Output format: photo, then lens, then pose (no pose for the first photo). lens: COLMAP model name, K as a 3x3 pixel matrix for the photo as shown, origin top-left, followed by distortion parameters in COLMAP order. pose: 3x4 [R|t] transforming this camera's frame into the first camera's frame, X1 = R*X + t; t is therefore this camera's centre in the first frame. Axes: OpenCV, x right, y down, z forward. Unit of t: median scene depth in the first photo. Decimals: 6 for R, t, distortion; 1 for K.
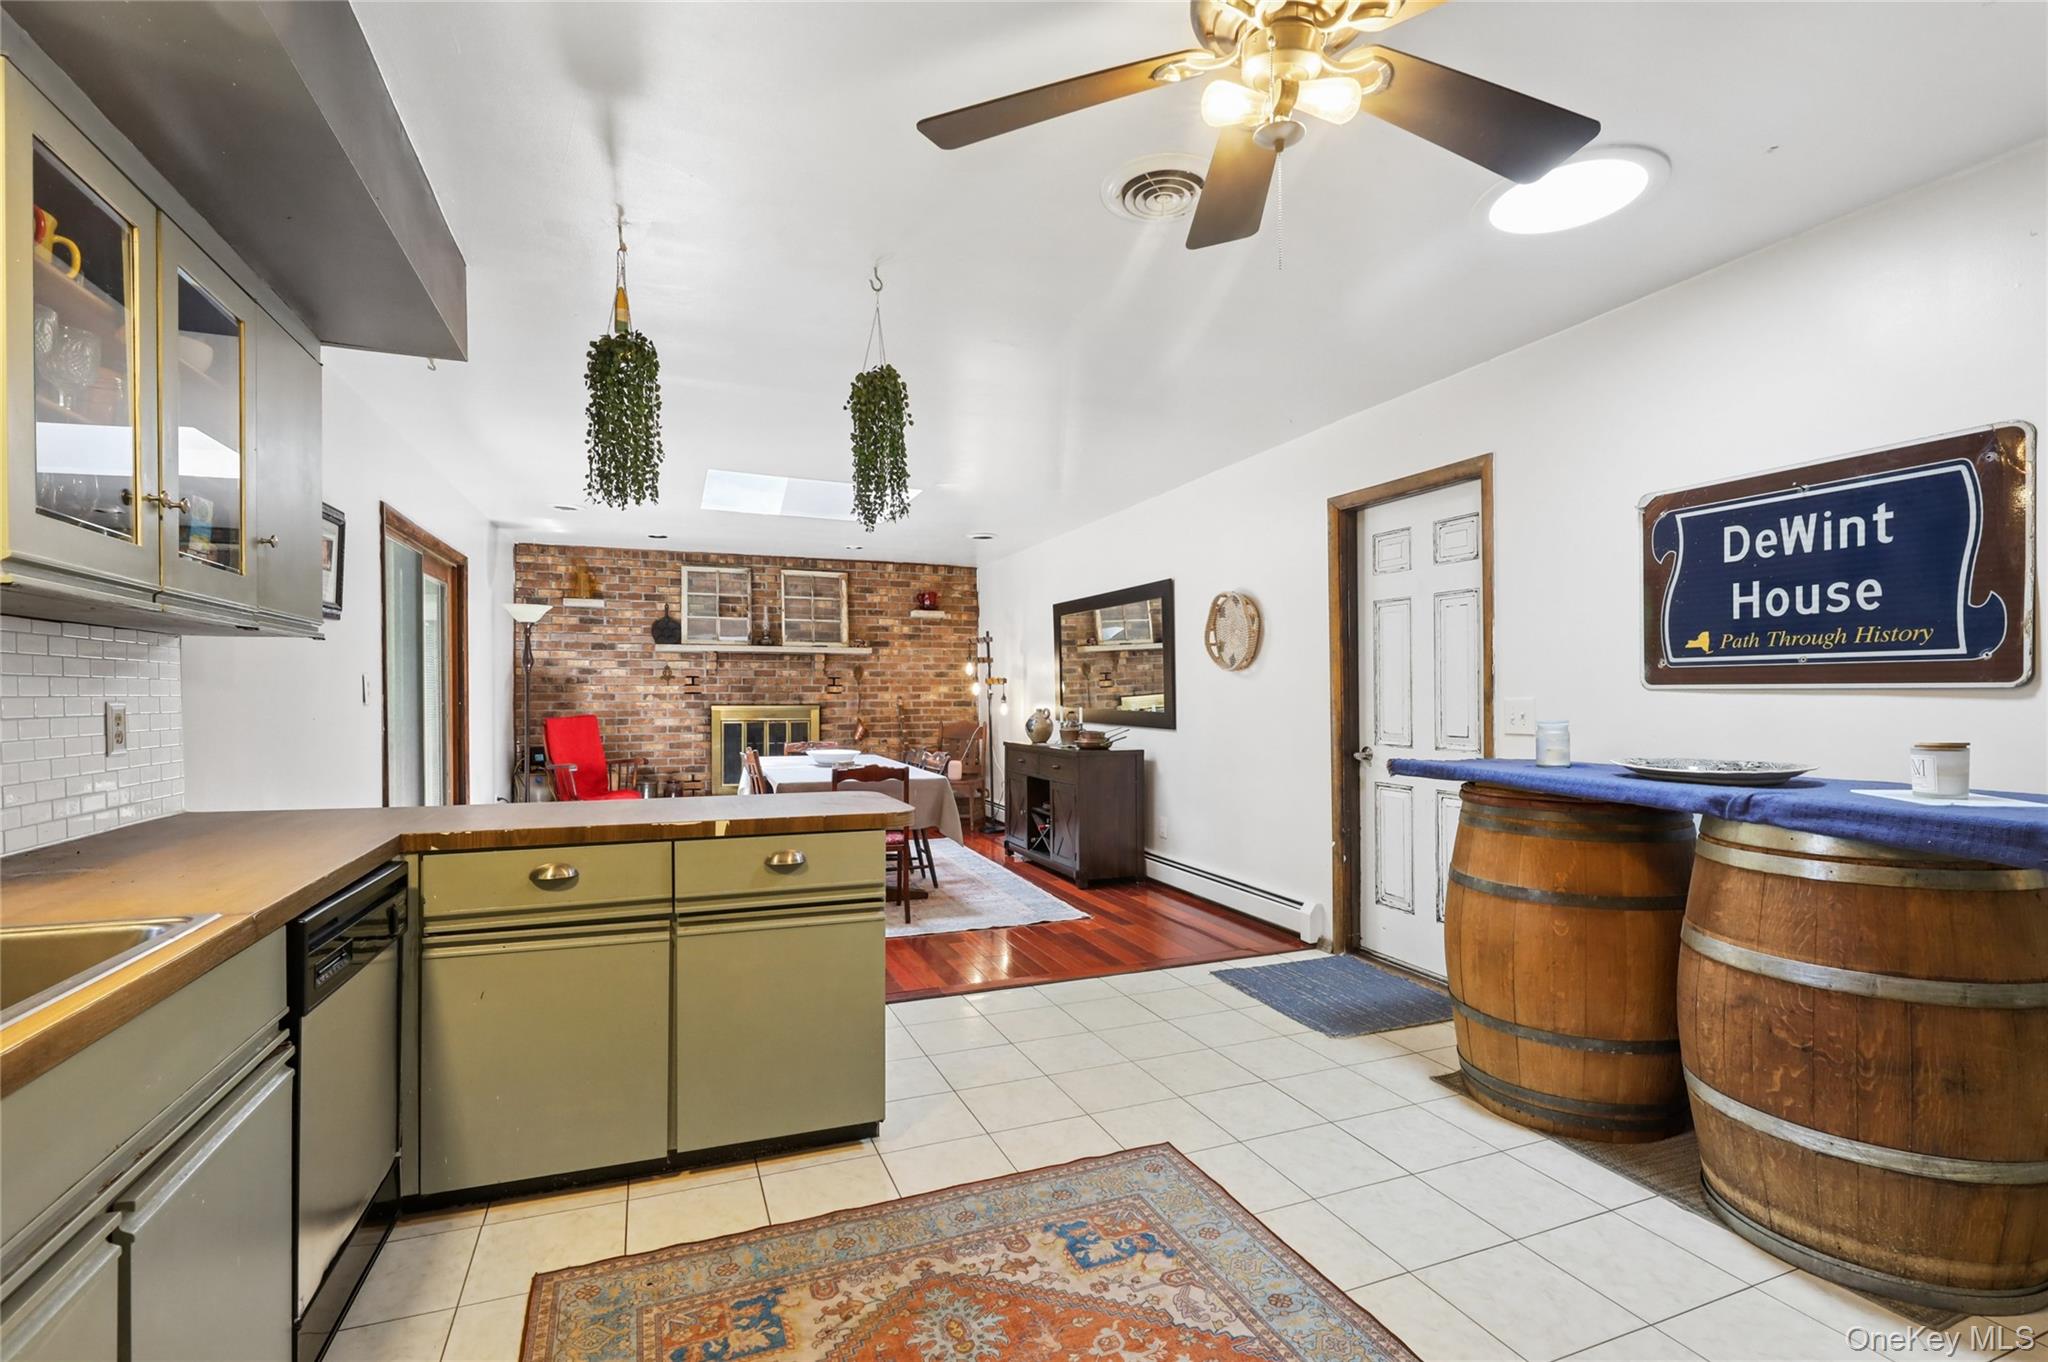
lens RADIAL K [[930.7, 0, 1015.4], [0, 930.7, 697.3], [0, 0, 1]] dist [-0.002301, -0.001086]
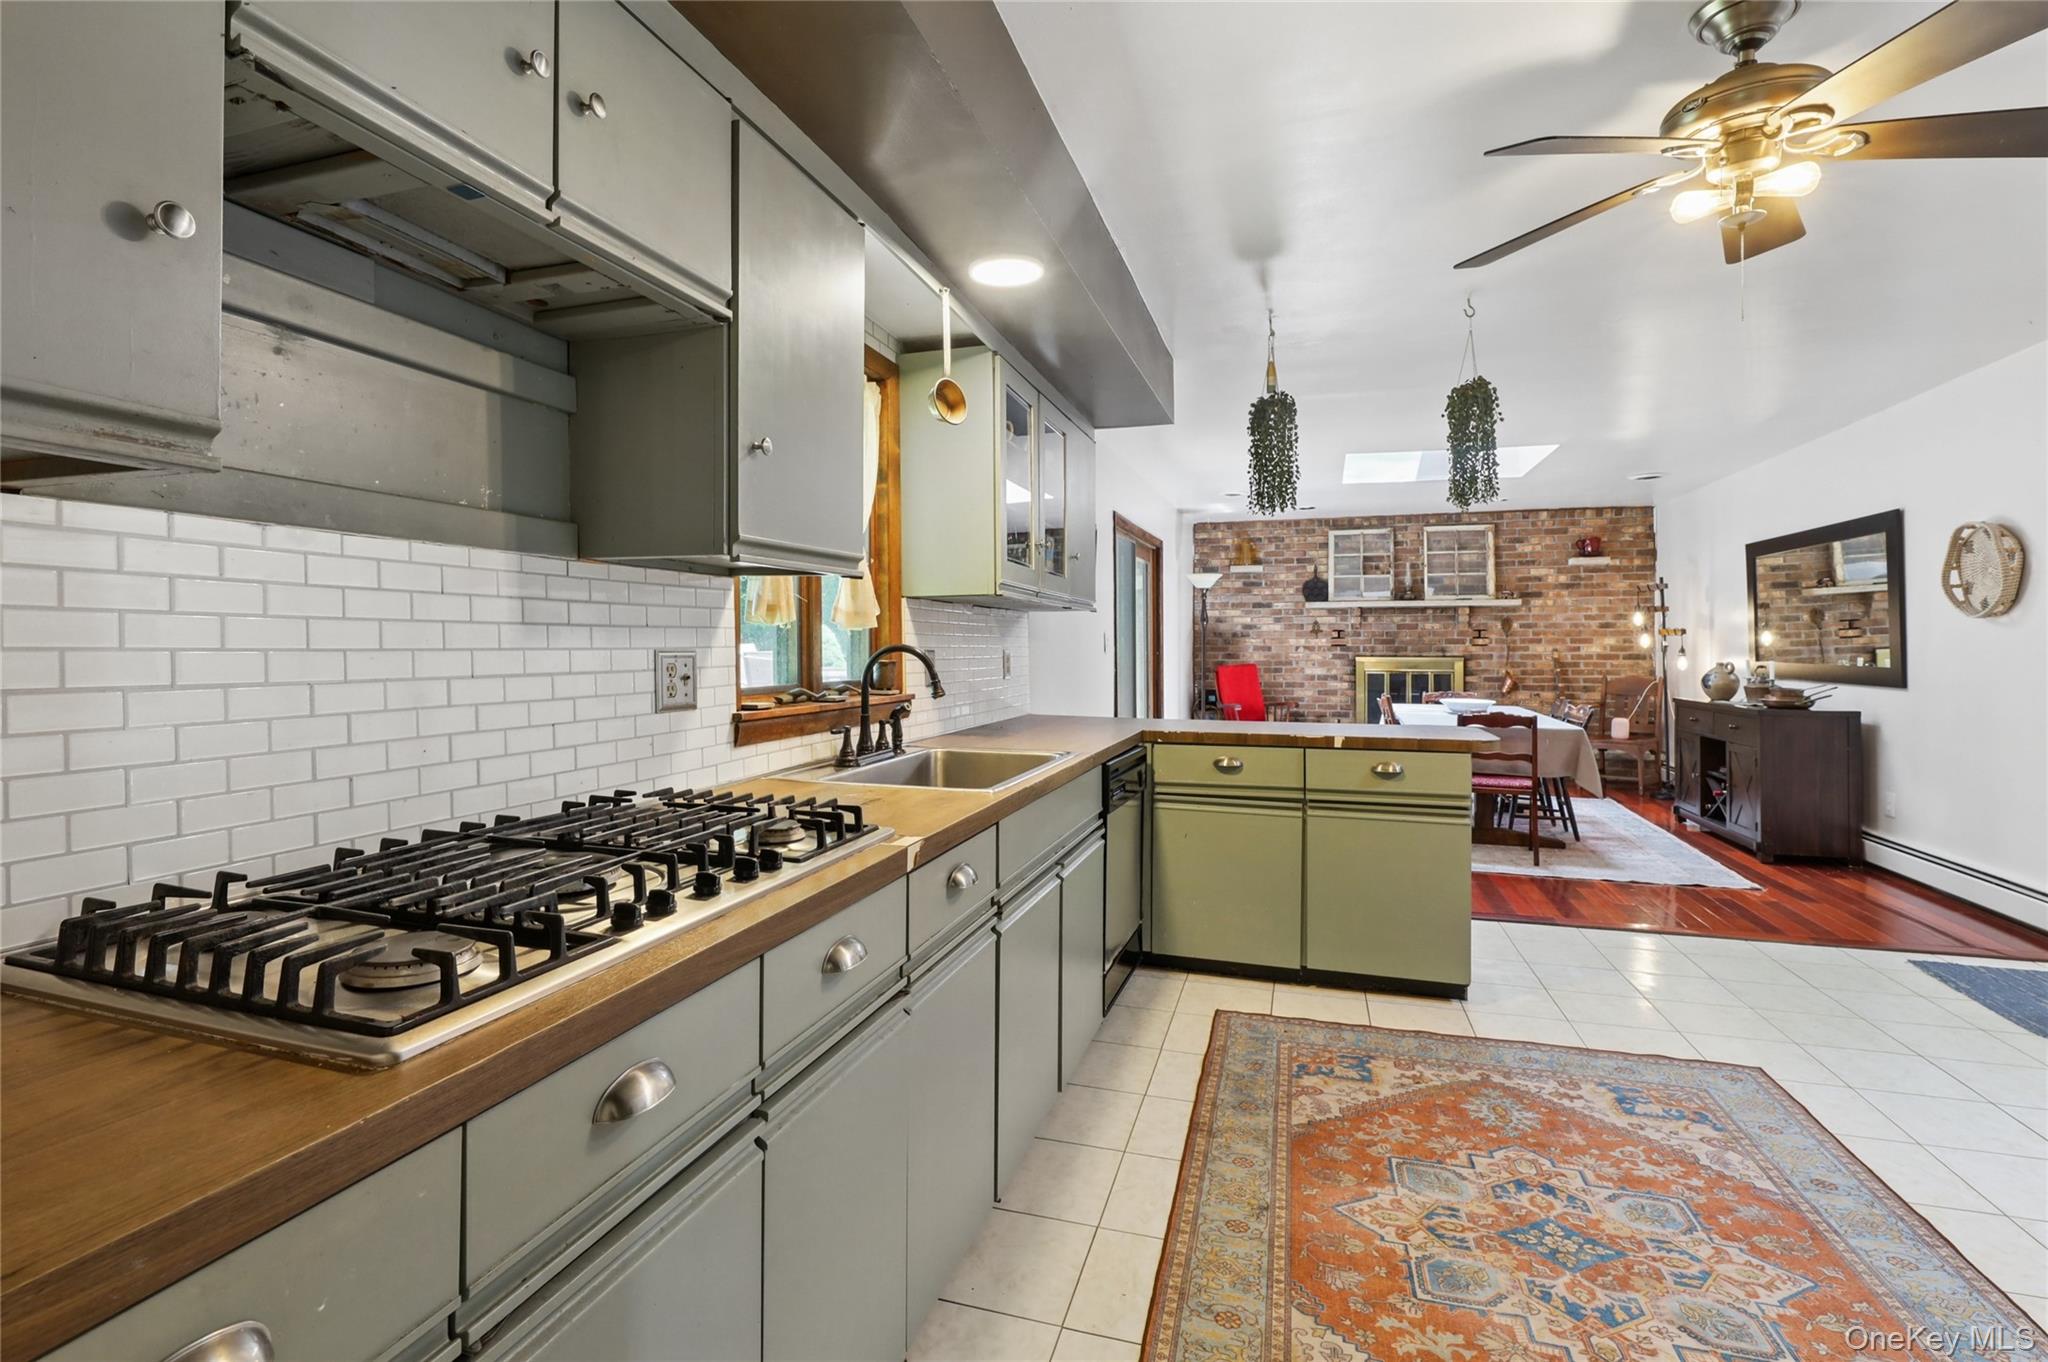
lens RADIAL K [[940.4, 0, 1014.1], [0, 940.4, 647.5], [0, 0, 1]] dist [-0.000670, -0.000557]
pose [[0.779735, 0.000920, -0.626108, 0.072112], [-0.002581, 0.999995, -0.001745, 0.001411], [0.626104, 0.002976, 0.779734, -0.155591]]
